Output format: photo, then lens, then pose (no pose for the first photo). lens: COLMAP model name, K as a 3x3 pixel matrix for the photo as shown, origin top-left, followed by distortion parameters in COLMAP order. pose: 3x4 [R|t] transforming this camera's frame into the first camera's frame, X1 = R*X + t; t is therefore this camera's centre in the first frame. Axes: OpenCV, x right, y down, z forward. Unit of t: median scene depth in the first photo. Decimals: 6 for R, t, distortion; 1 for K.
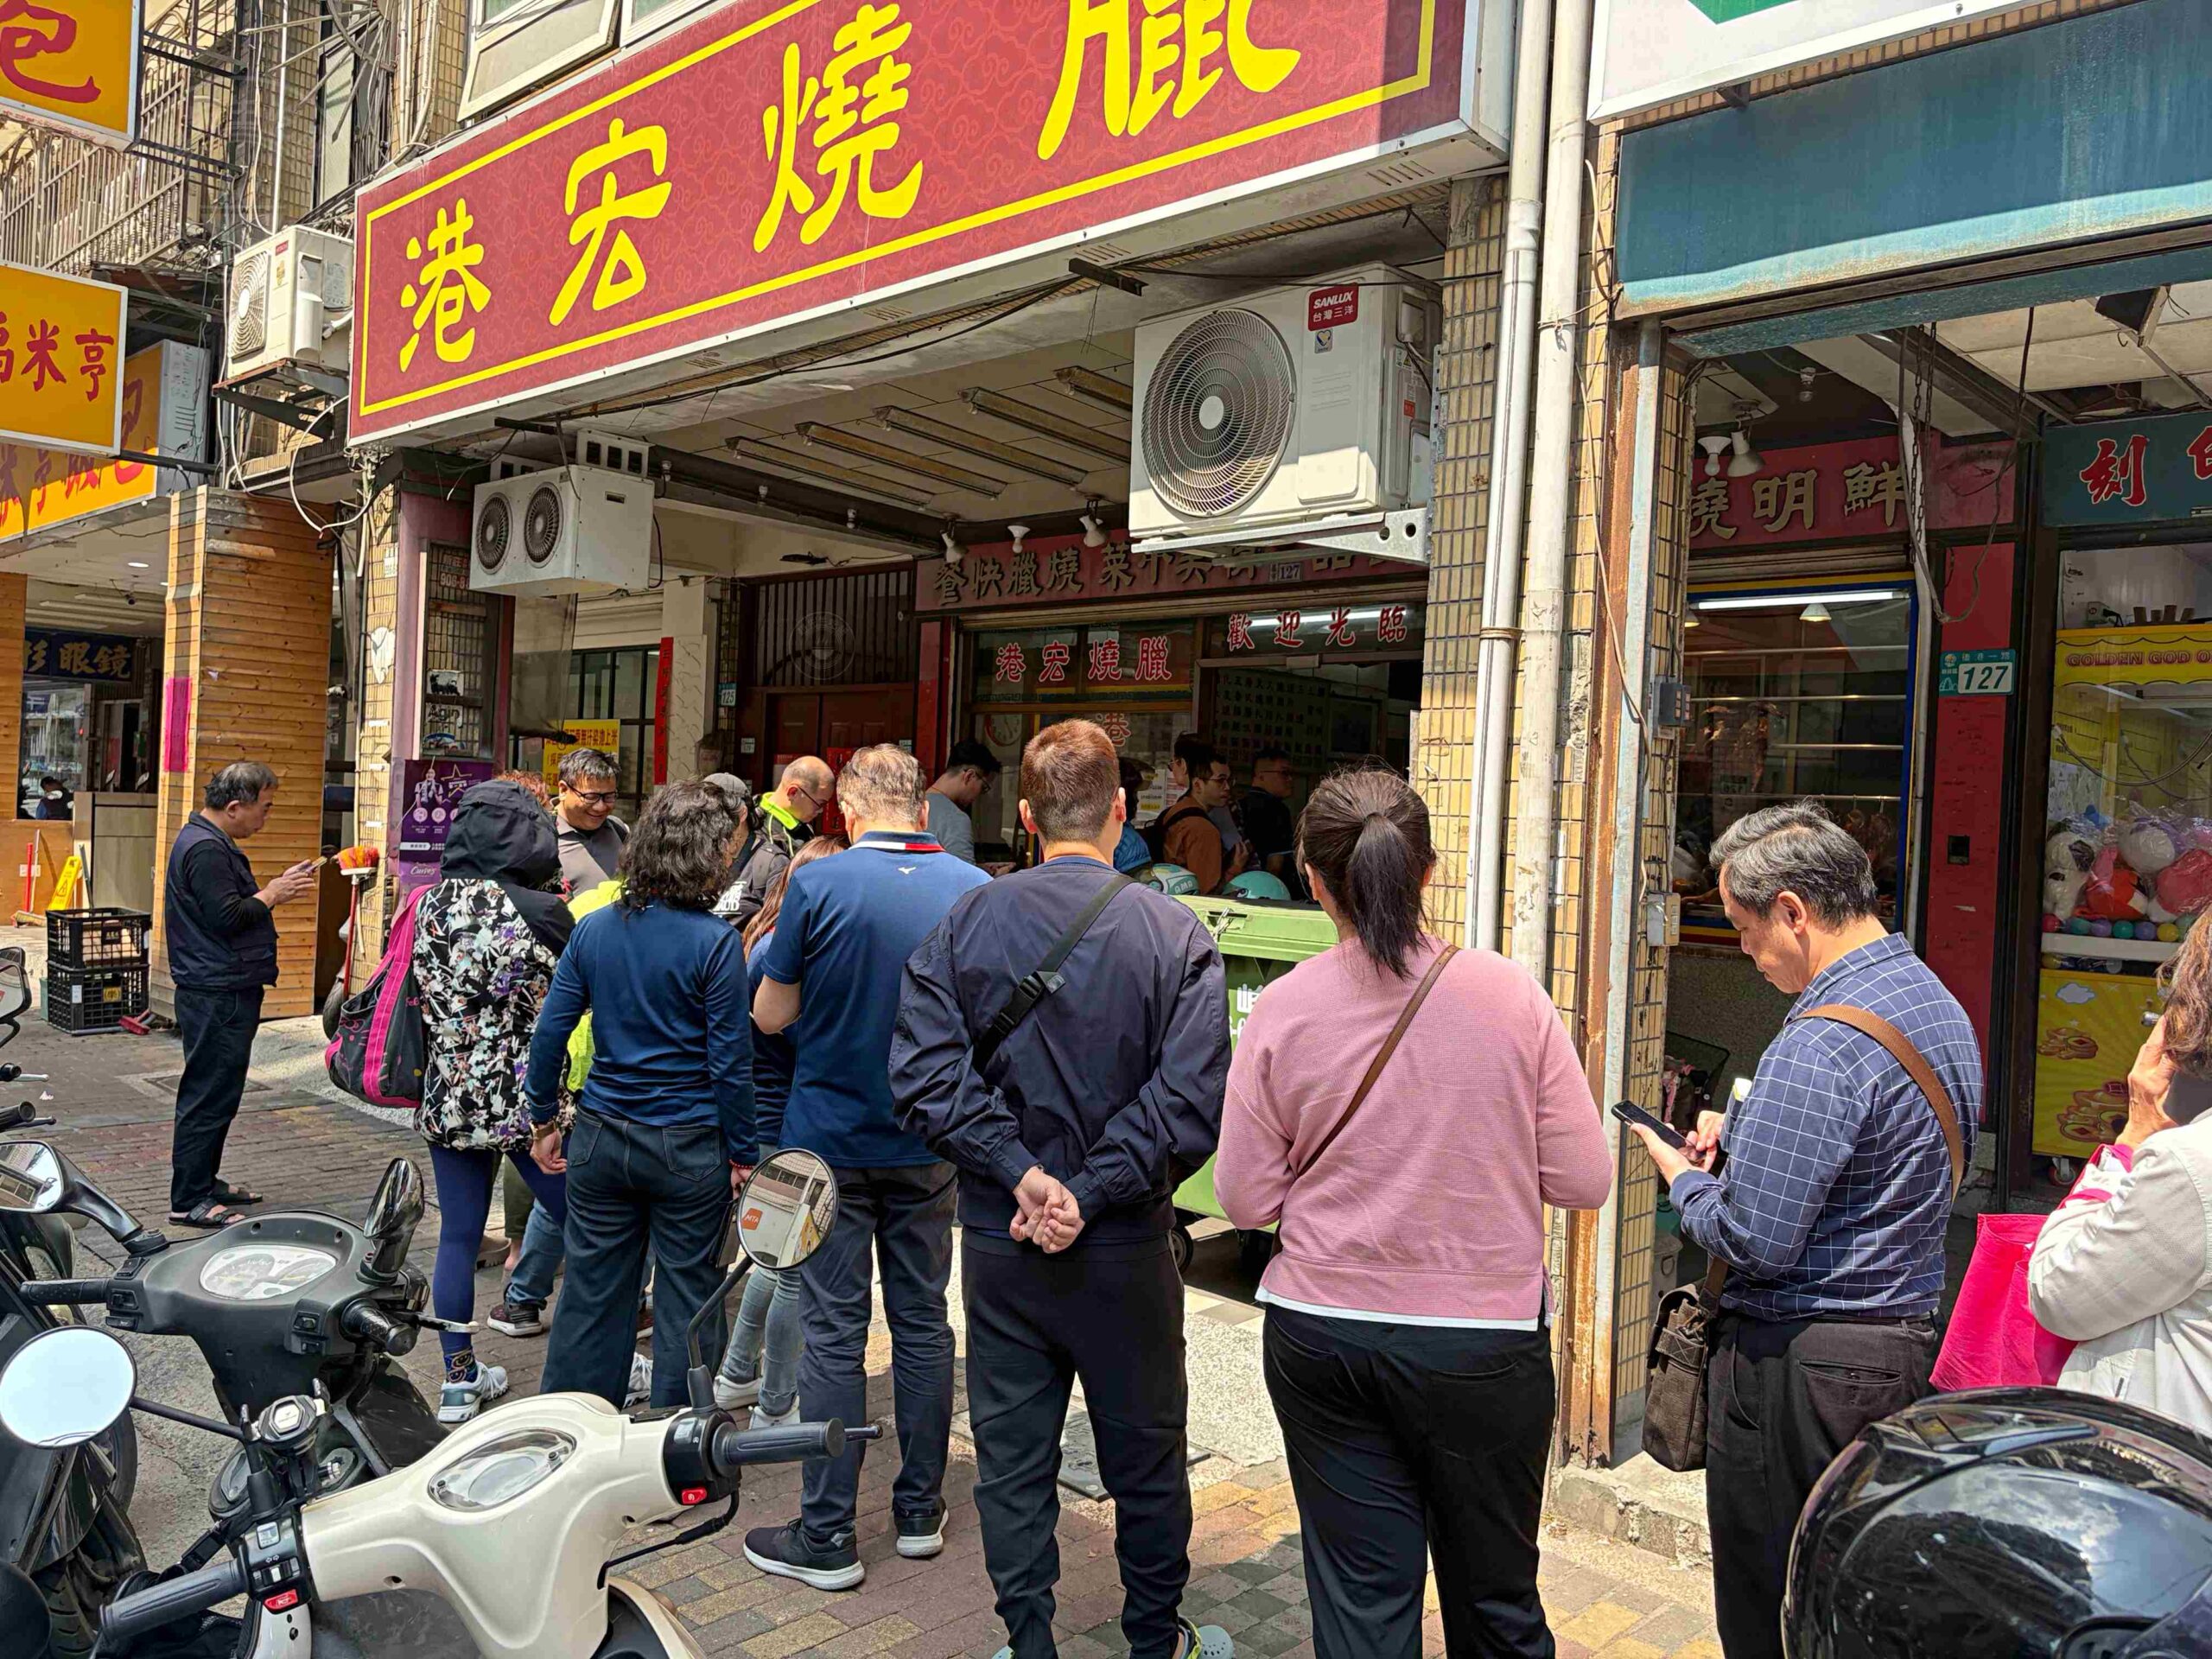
lens RADIAL K [[1667.6, 0, 1117.8], [0, 1667.6, 812.4], [0, 0, 1]] dist [0.042834, -0.047970]
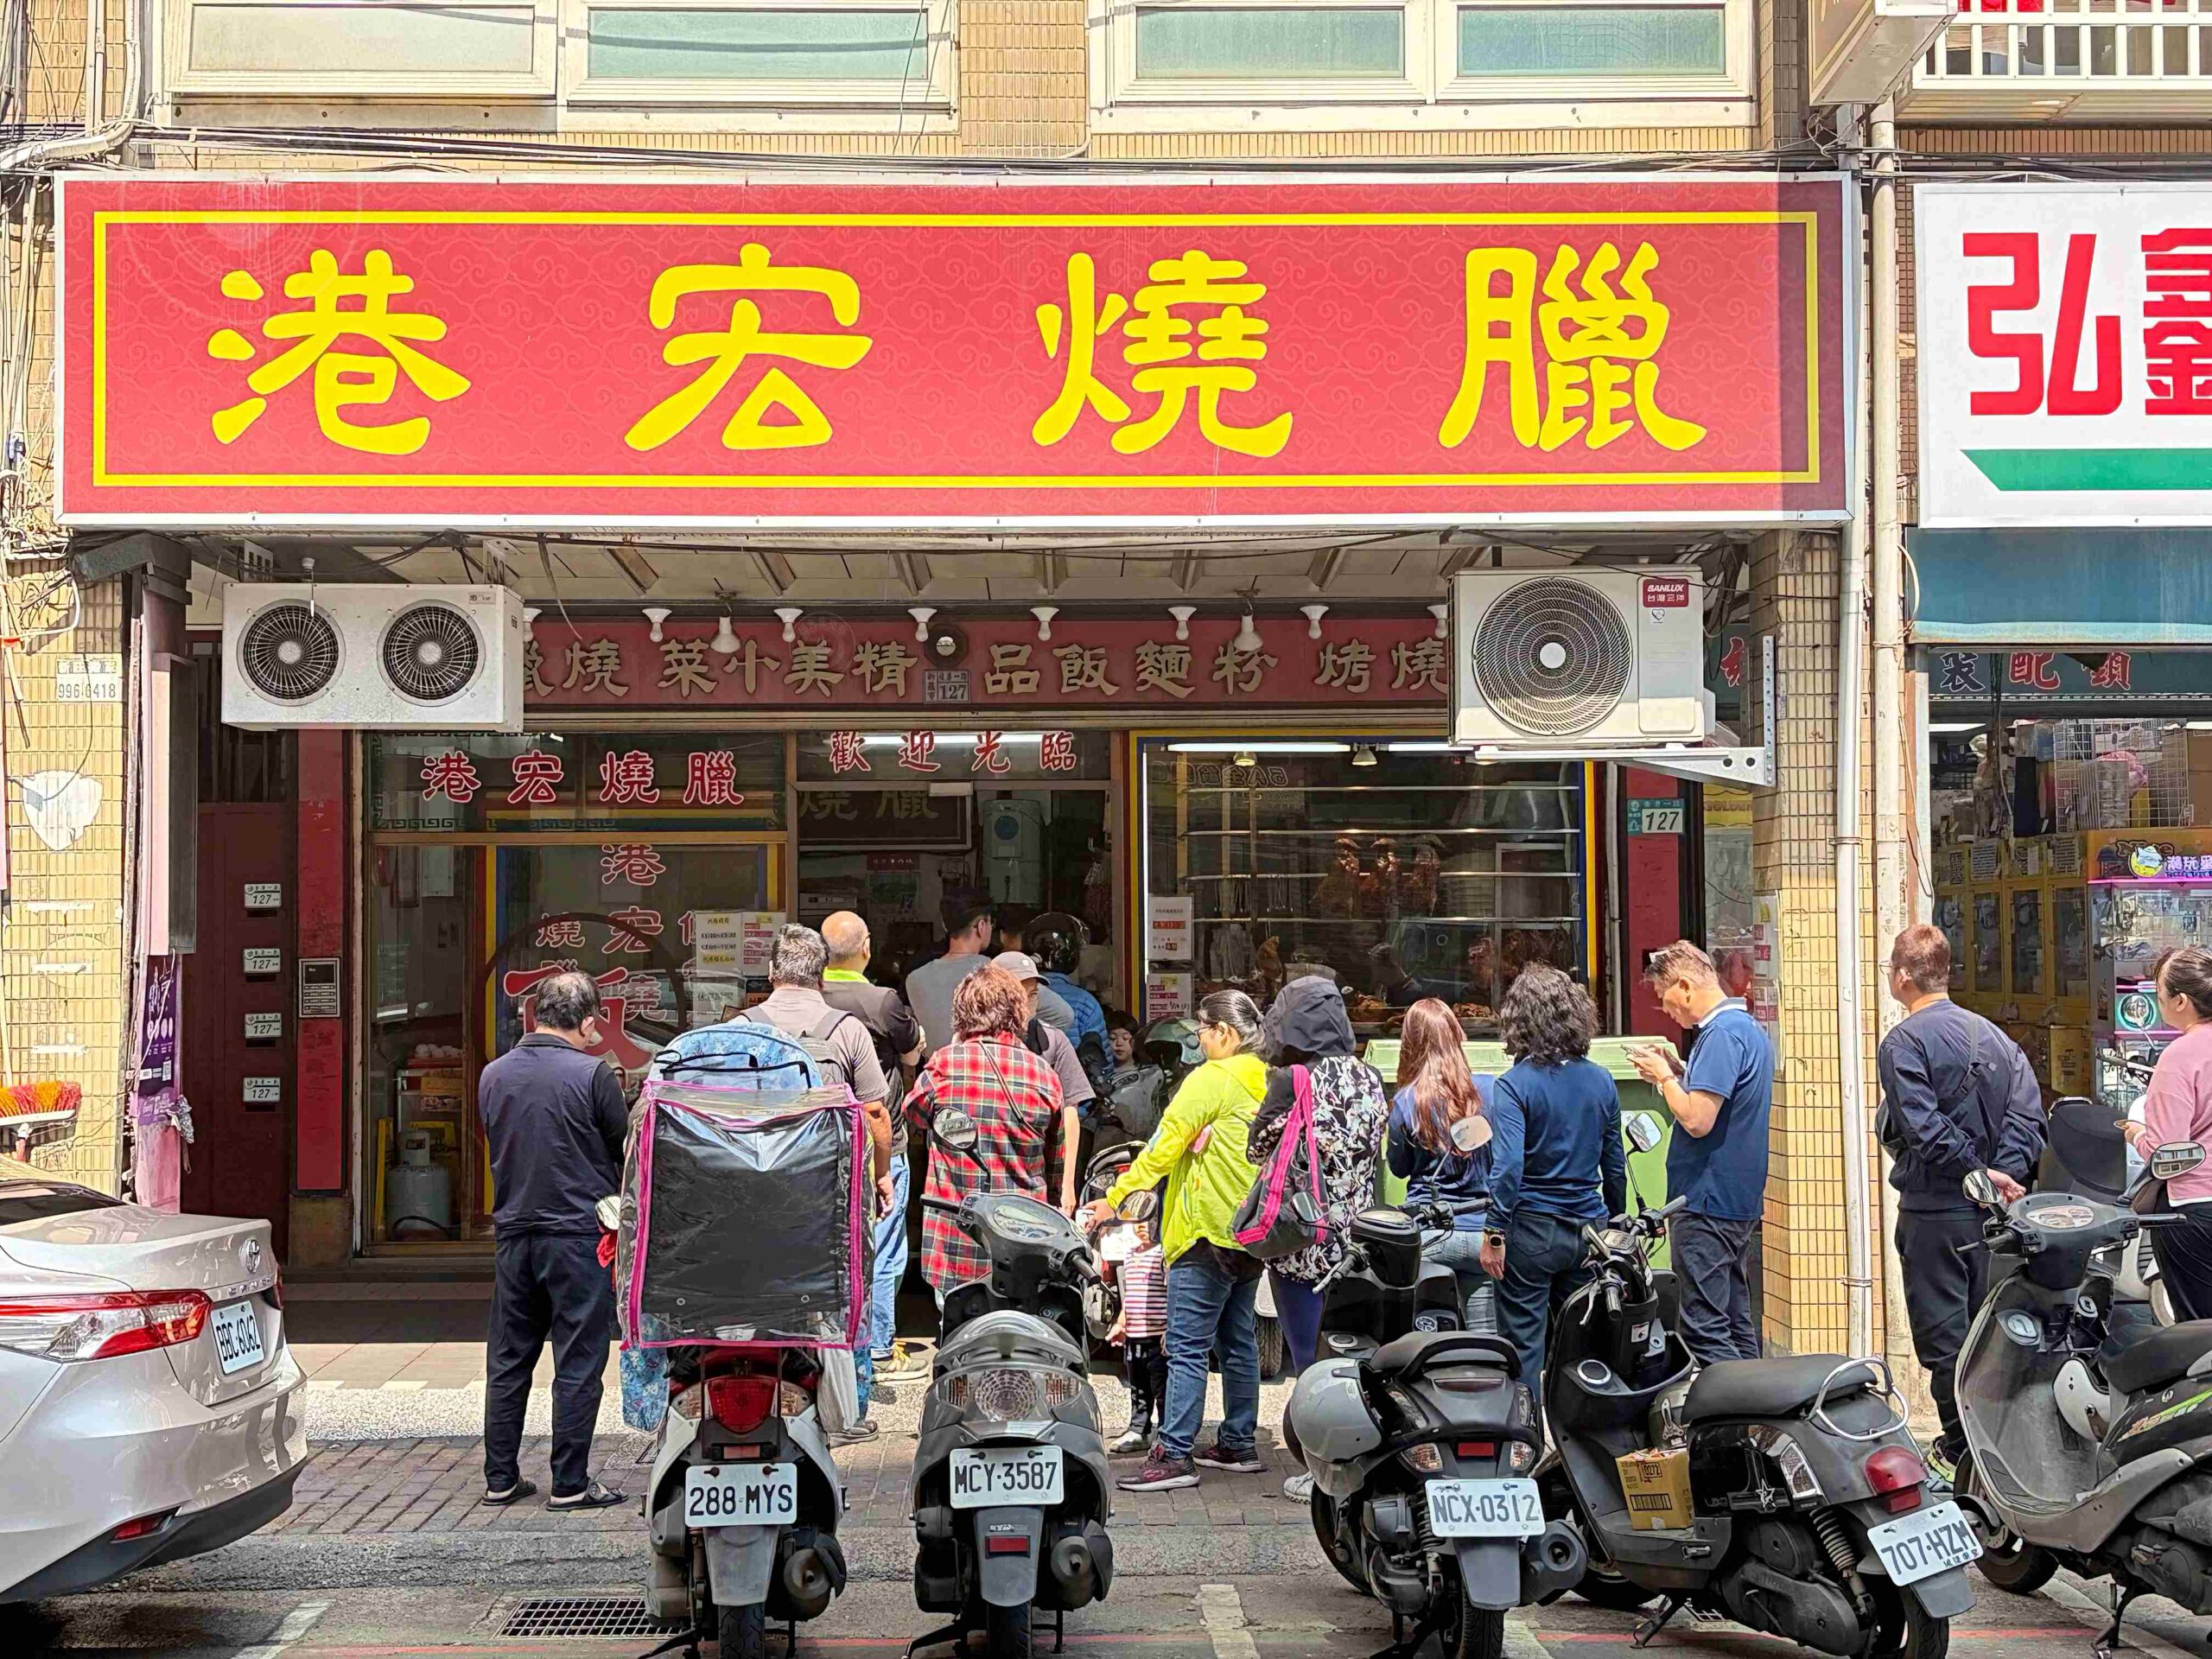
lens RADIAL K [[3020.4, 0, 1090.8], [0, 3020.4, 823.4], [0, 0, 1]] dist [0.255902, -0.892378]
pose [[0.710073, -0.025368, 0.703671, -1.855146], [0.040152, 0.999183, -0.004496, -0.114993], [-0.702982, 0.031446, 0.710512, -0.408183]]
